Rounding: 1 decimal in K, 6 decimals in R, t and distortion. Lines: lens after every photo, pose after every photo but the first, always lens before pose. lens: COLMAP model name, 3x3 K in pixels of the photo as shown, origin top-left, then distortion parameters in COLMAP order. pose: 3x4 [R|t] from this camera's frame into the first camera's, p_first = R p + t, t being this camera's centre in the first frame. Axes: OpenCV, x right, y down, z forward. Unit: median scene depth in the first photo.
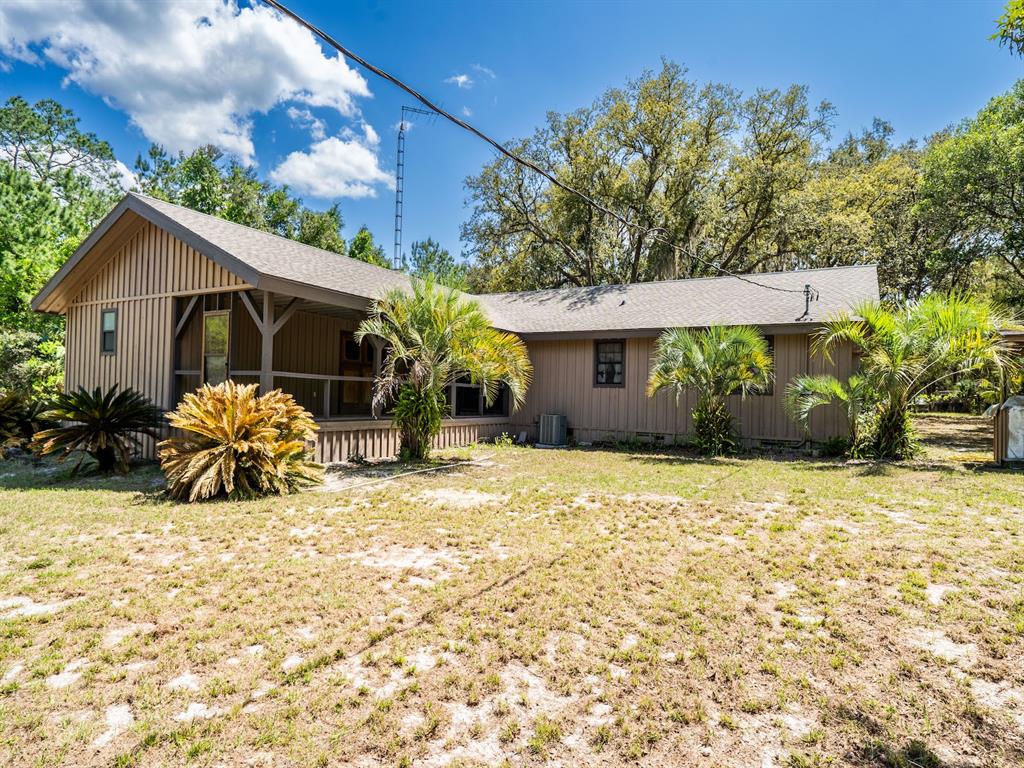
lens RADIAL K [[703.6, 0, 512.0], [0, 703.6, 384.0], [0, 0, 1]] dist [0.010758, 0.003859]
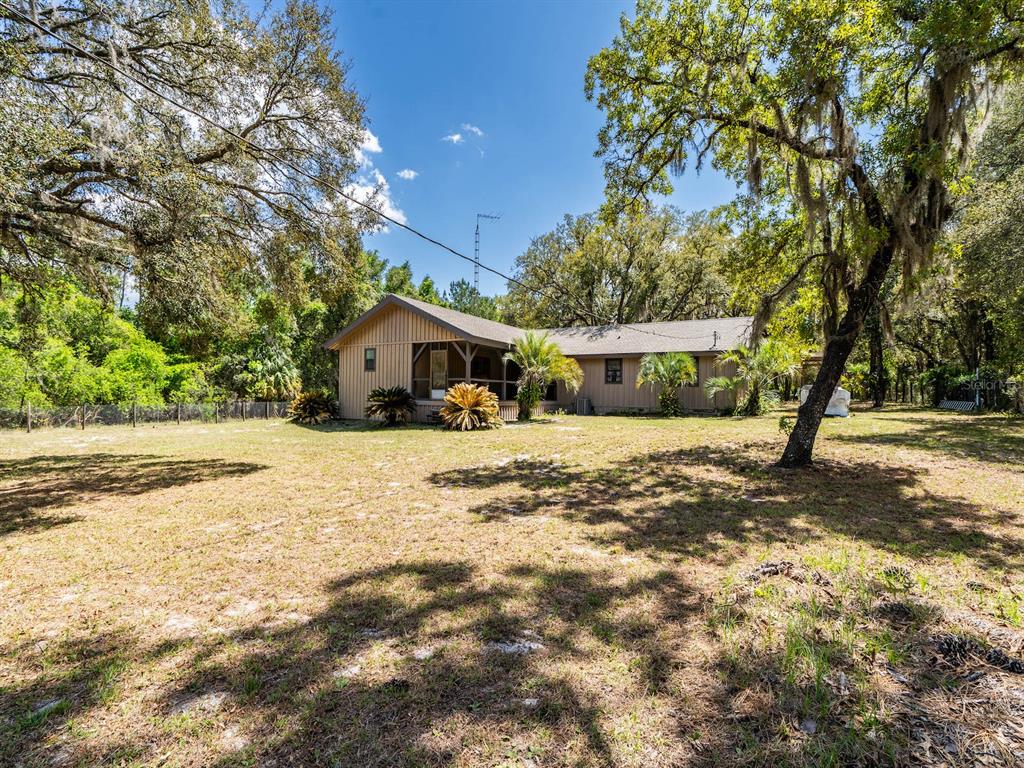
lens RADIAL K [[512.8, 0, 539.7], [0, 512.8, 383.9], [0, 0, 1]] dist [-0.001040, 0.001069]
pose [[0.999467, -0.014602, 0.029188, -0.116810], [0.014599, 0.999893, 0.000318, 0.001747], [-0.029189, 0.000108, 0.999574, -0.420785]]
